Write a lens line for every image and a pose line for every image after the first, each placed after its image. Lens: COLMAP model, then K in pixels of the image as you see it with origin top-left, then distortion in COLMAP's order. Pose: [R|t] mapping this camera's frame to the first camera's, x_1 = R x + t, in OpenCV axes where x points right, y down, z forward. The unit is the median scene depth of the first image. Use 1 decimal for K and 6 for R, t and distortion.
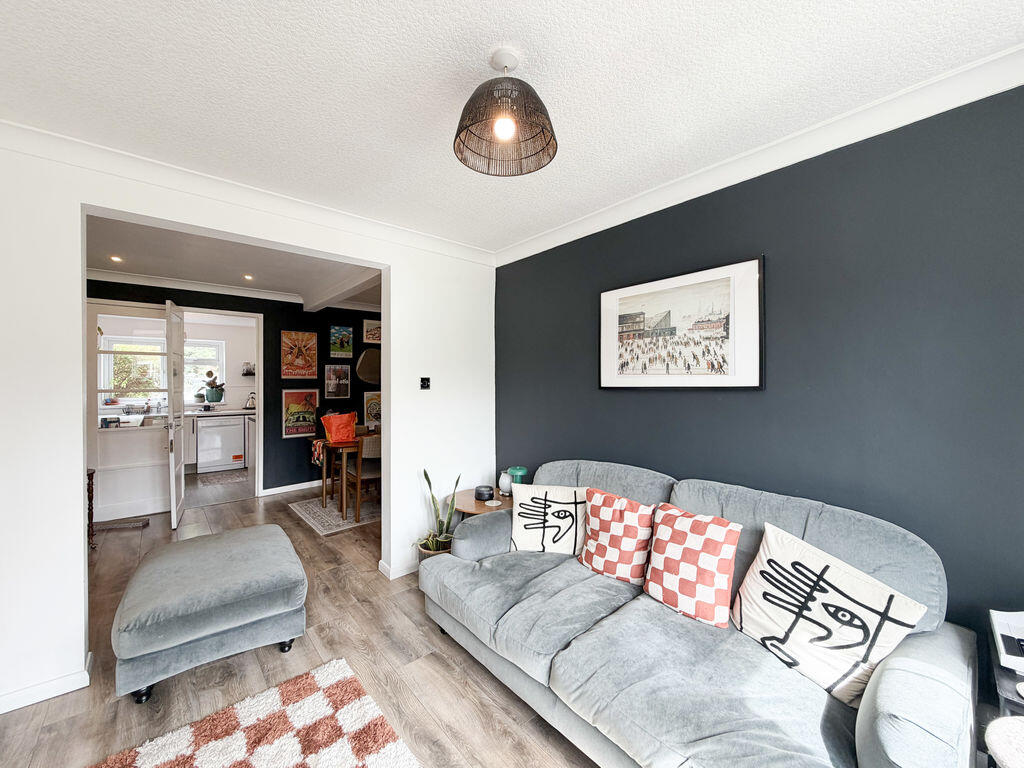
lens RADIAL K [[410.2, 0, 509.1], [0, 410.2, 382.5], [0, 0, 1]] dist [-0.000075, 0.000028]
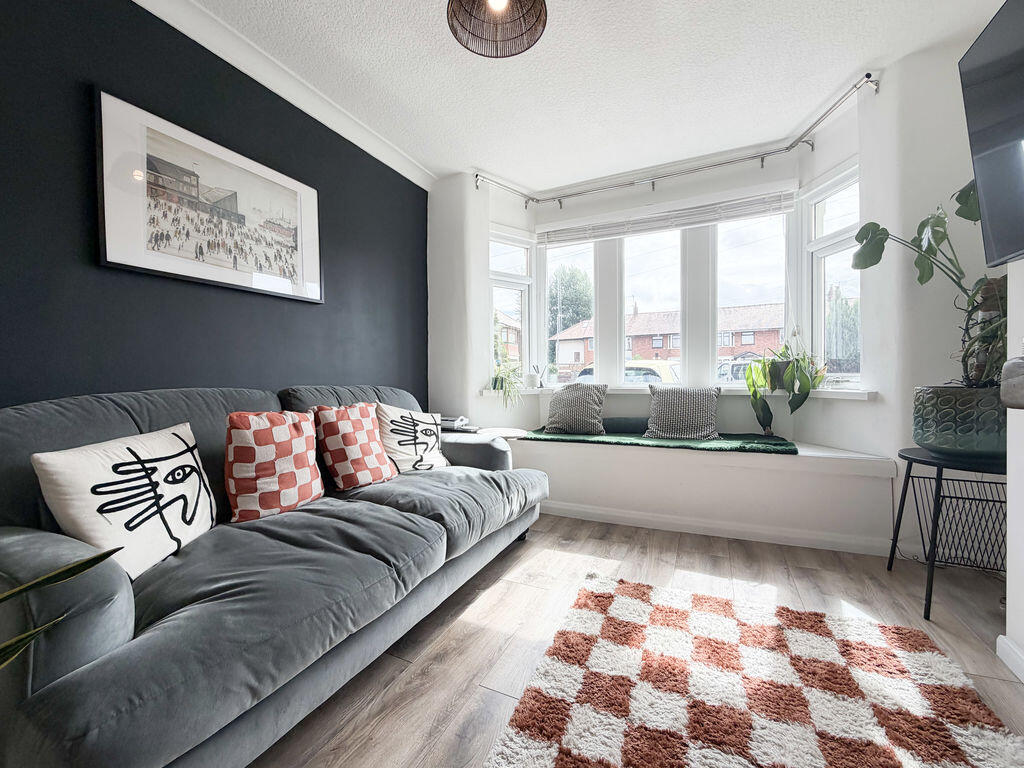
lens RADIAL K [[410.2, 0, 511.1], [0, 410.2, 380.6], [0, 0, 1]] dist [-0.000075, 0.000028]
pose [[-0.398628, -0.007237, 0.917084, -0.571150], [0.008351, 0.999899, 0.011520, 0.192733], [-0.917075, 0.012251, -0.398527, 0.815615]]
